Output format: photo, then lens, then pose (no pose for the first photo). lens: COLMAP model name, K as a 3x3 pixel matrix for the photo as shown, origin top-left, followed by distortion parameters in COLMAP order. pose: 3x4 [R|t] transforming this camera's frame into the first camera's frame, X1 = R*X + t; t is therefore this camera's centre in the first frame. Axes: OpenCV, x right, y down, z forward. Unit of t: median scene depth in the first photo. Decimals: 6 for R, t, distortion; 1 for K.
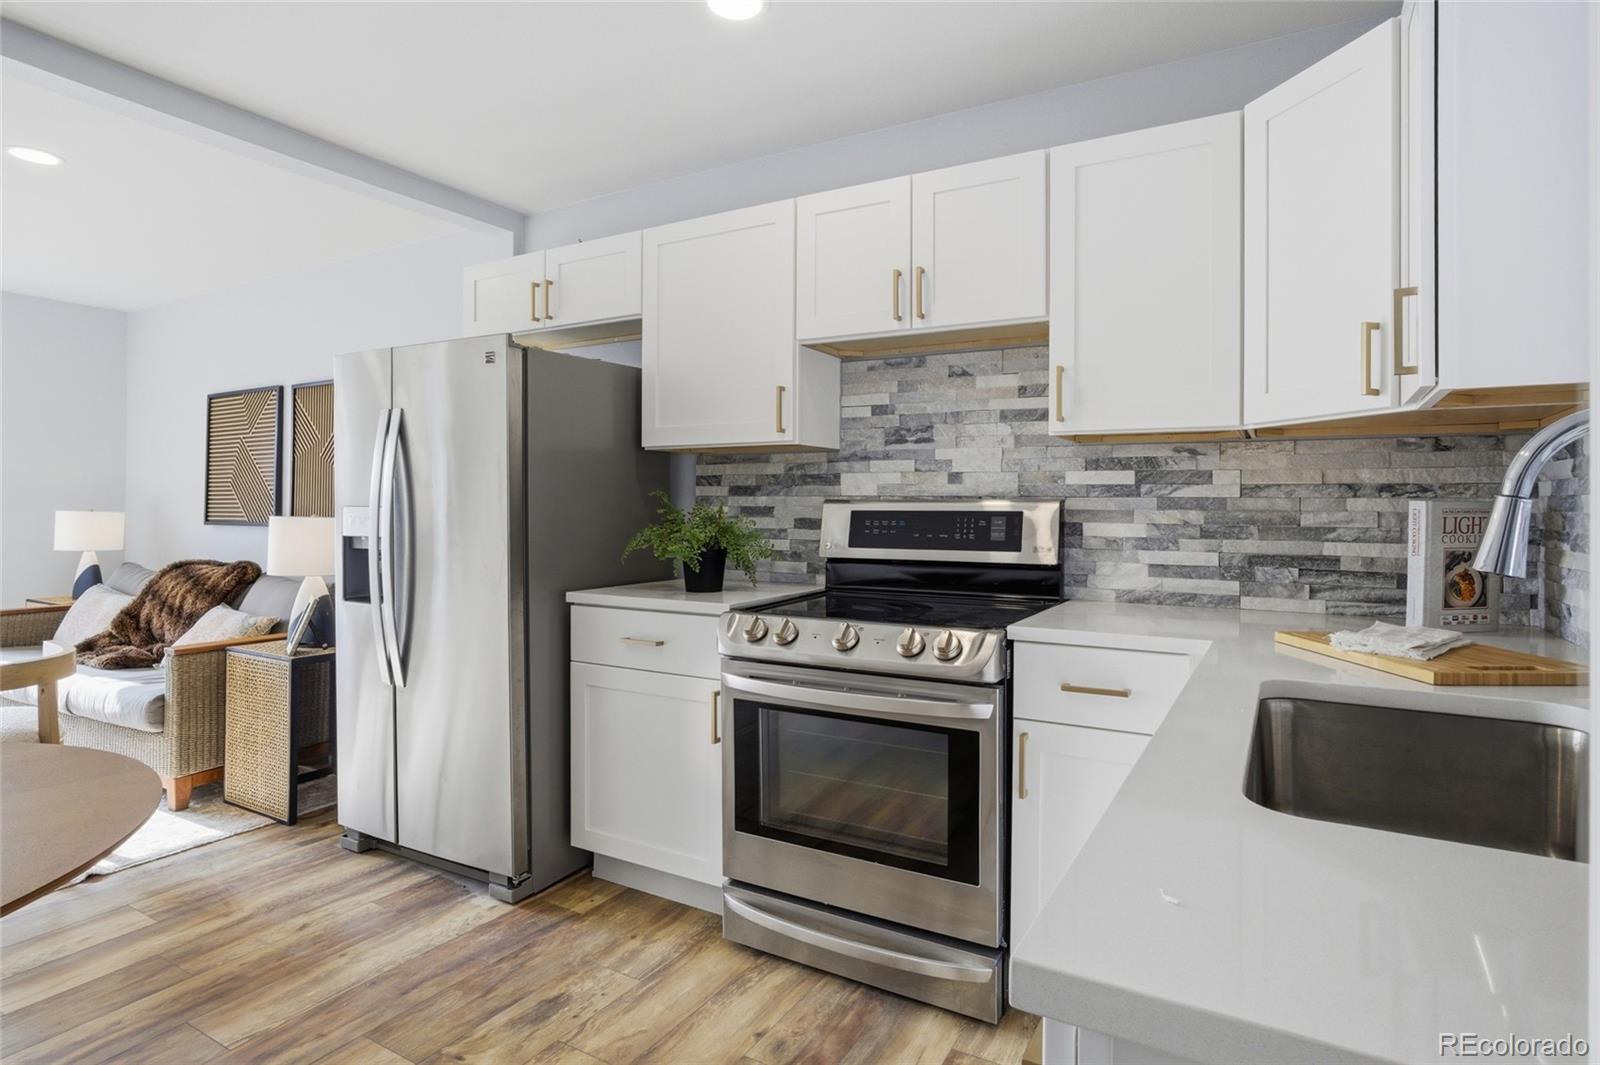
lens RADIAL K [[870.3, 0, 802.1], [0, 870.3, 495.1], [0, 0, 1]] dist [-0.029260, 0.018700]
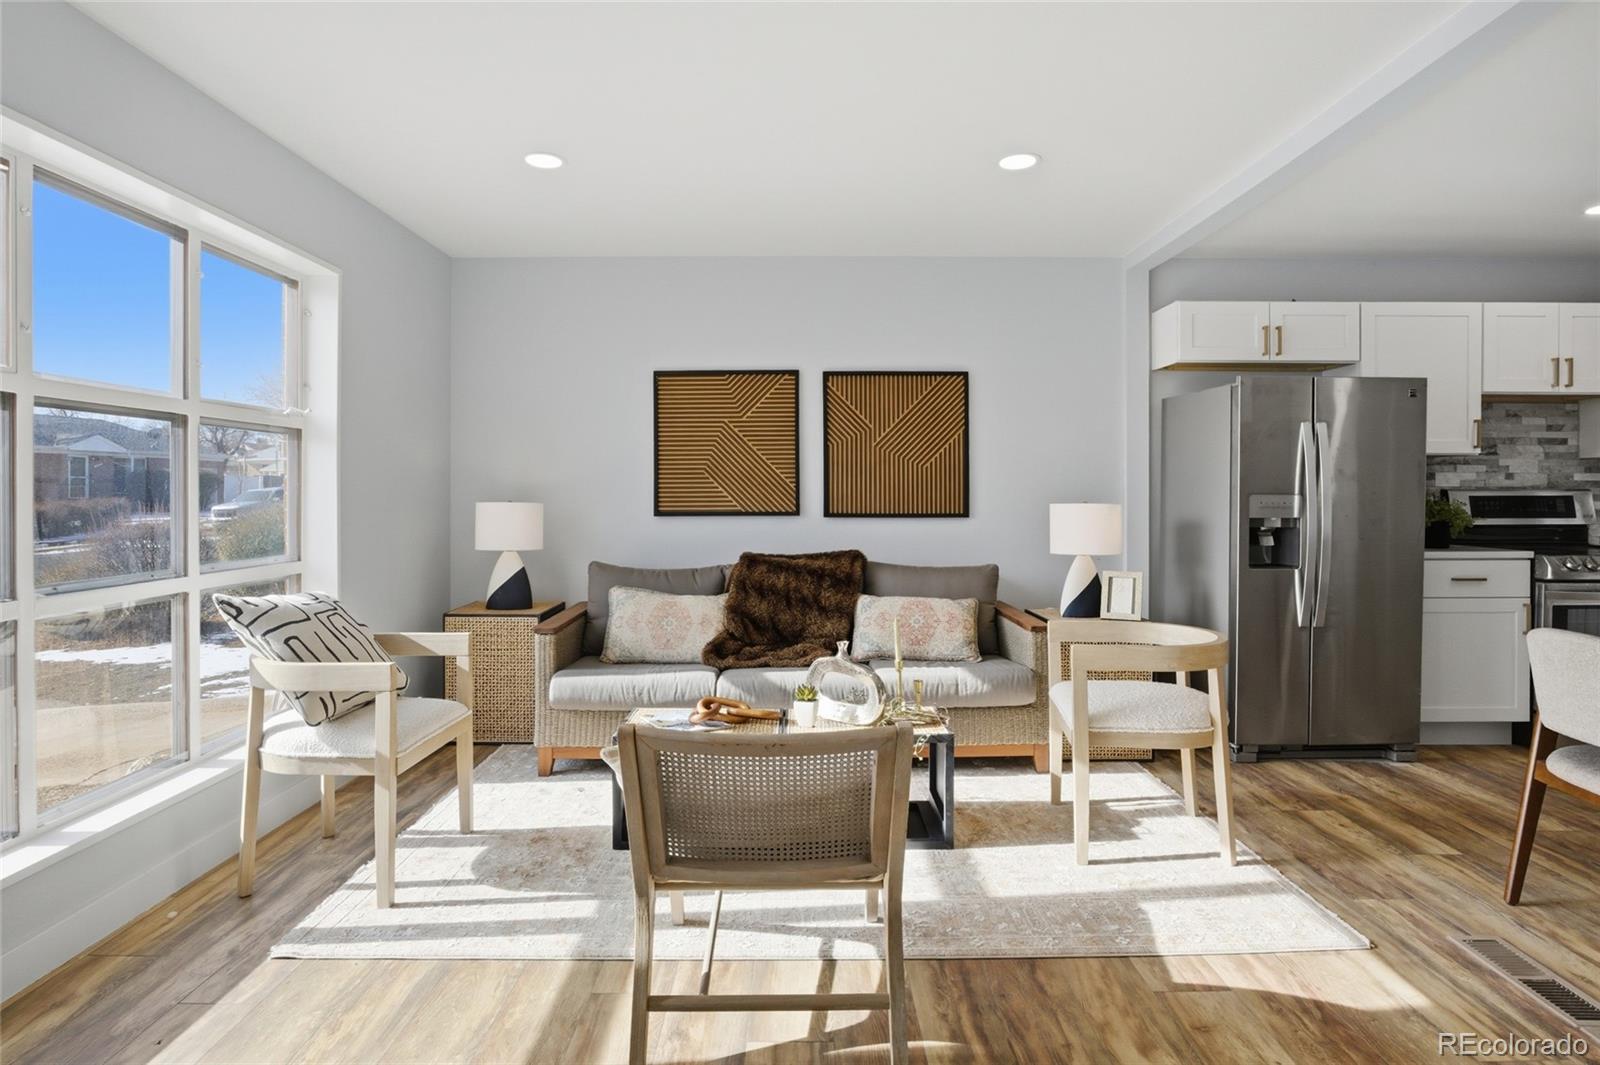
lens RADIAL K [[870.3, 0, 802.1], [0, 870.3, 495.1], [0, 0, 1]] dist [-0.029260, 0.018700]
pose [[0.864057, -0.006266, 0.503355, -2.021120], [-0.002154, 0.999867, 0.016145, -0.007676], [-0.503389, -0.015035, 0.863929, 0.260150]]
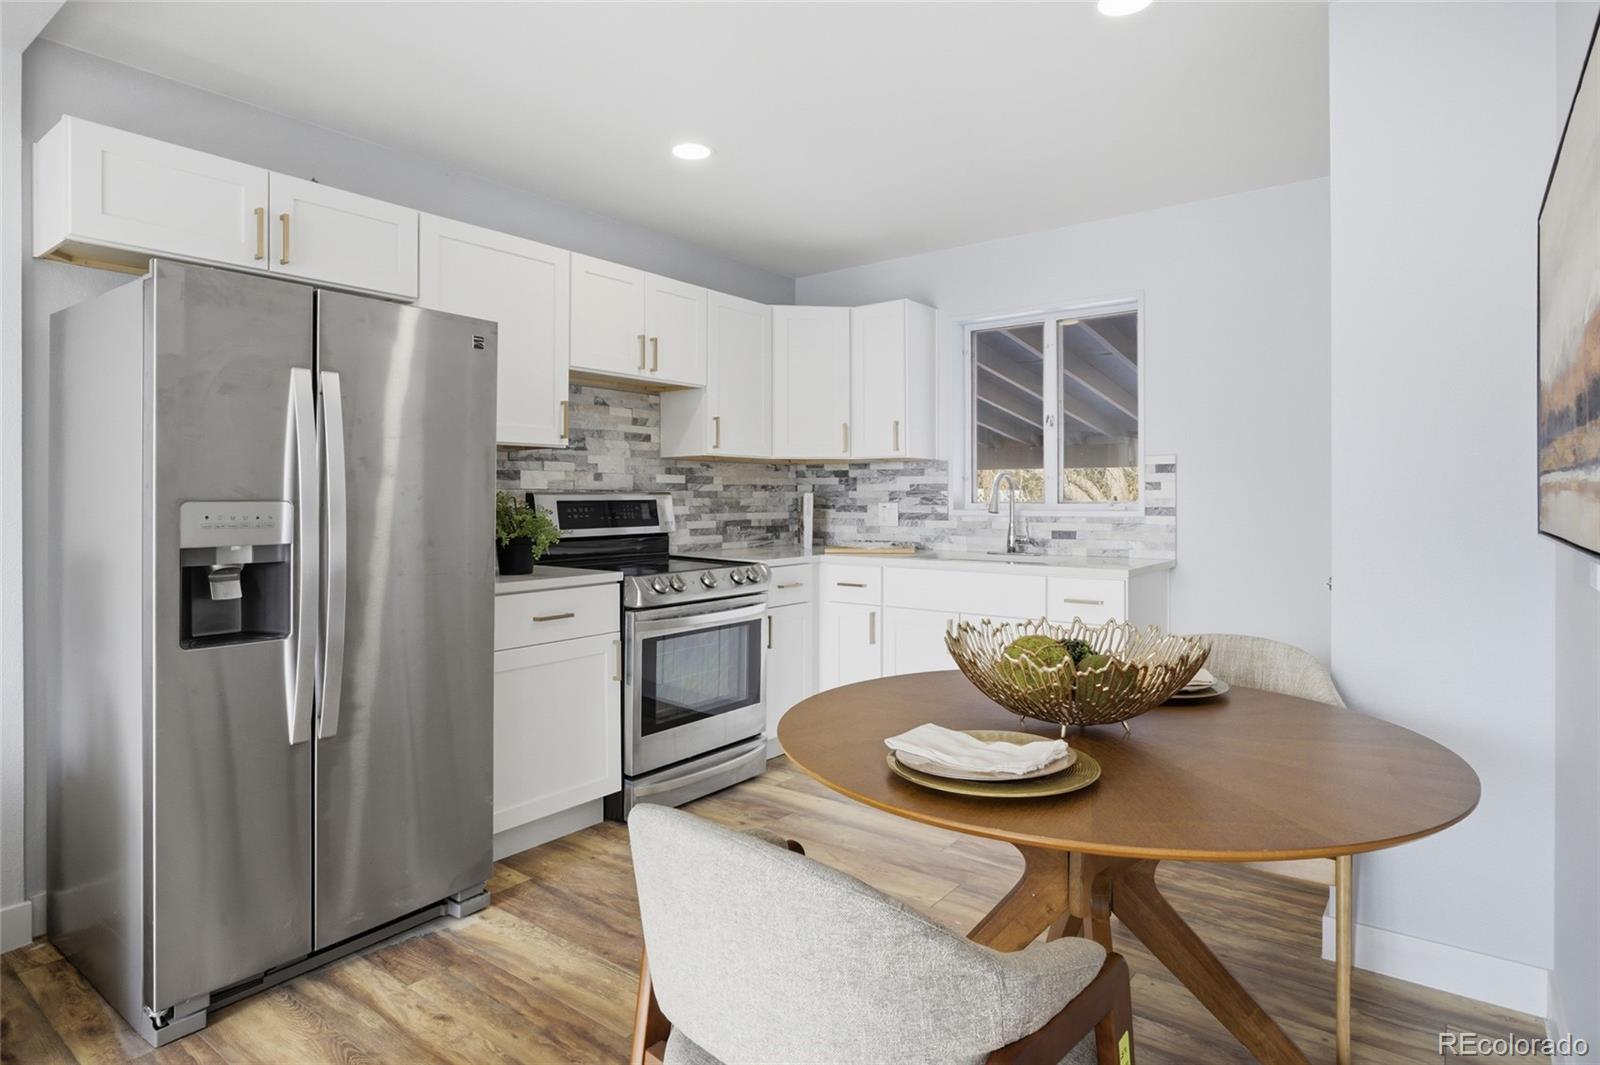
lens RADIAL K [[870.3, 0, 802.1], [0, 870.3, 495.1], [0, 0, 1]] dist [-0.029260, 0.018700]
pose [[0.125369, -0.004587, 0.992100, -1.274168], [-0.009004, 0.999943, 0.005761, -0.001248], [-0.992069, -0.009655, 0.125320, 0.535987]]
